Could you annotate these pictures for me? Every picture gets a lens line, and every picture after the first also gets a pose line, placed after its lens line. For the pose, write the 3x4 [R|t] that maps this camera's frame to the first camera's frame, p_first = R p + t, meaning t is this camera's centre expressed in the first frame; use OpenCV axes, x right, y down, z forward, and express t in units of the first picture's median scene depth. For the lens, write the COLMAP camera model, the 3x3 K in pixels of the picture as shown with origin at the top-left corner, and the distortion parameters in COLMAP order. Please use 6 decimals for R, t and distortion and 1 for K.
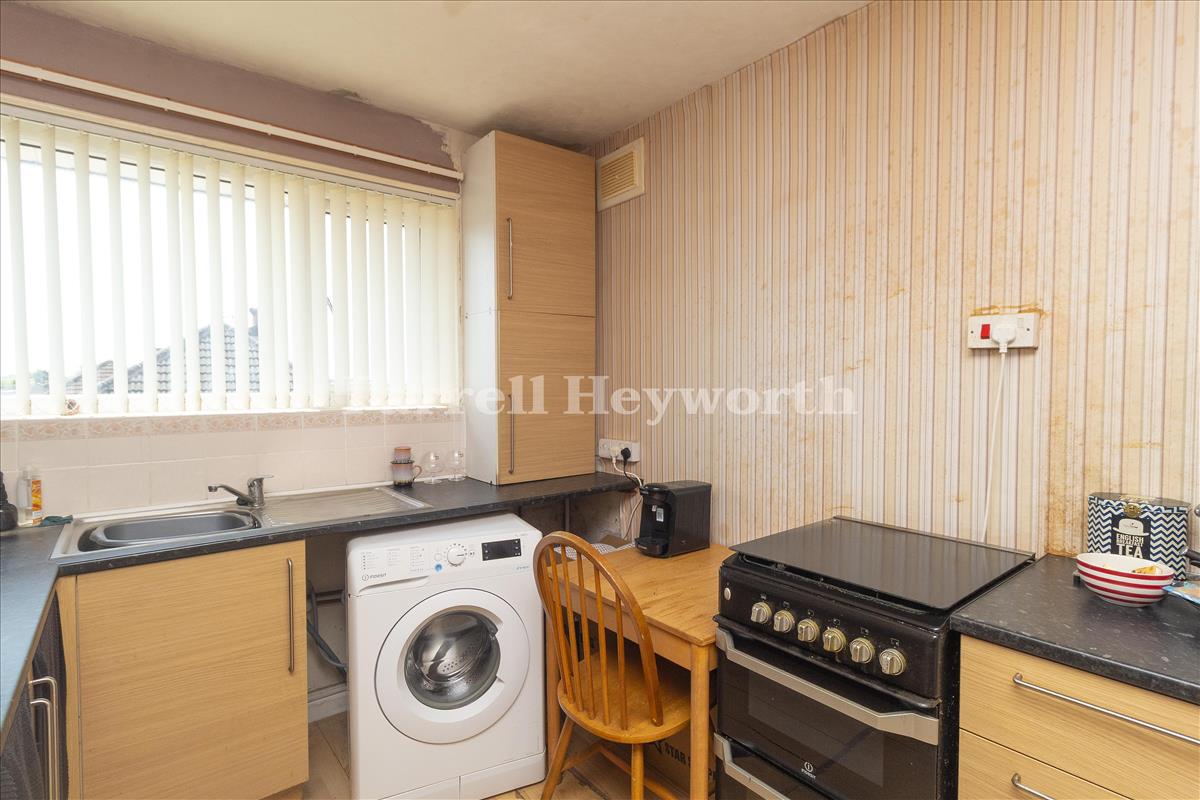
lens RADIAL K [[583.8, 0, 600.0], [0, 583.8, 400.0], [0, 0, 1]] dist [0.003489, 0.000563]
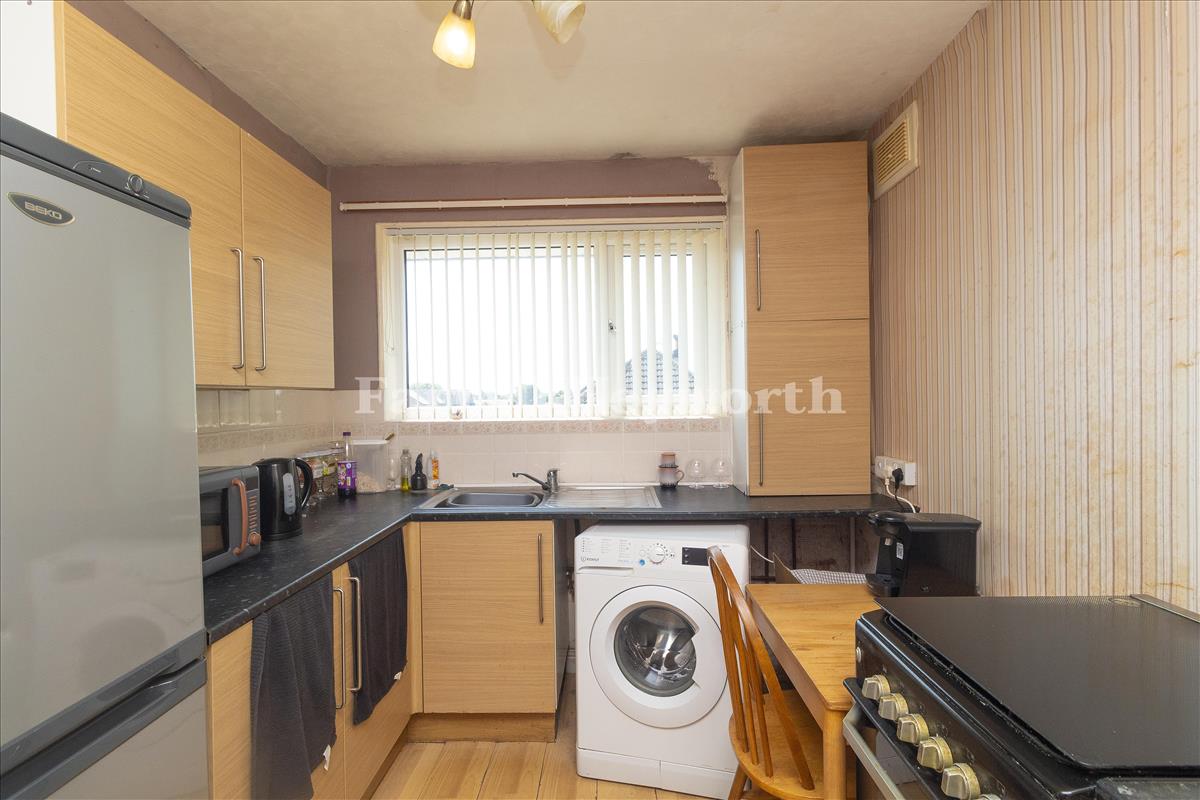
lens RADIAL K [[555.6, 0, 600.0], [0, 555.6, 400.0], [0, 0, 1]] dist [0.000110, -0.000700]
pose [[0.759722, -0.006765, -0.650213, 0.288129], [-0.005159, 0.999852, -0.016431, -0.002795], [0.650228, 0.015837, 0.759574, 0.117893]]
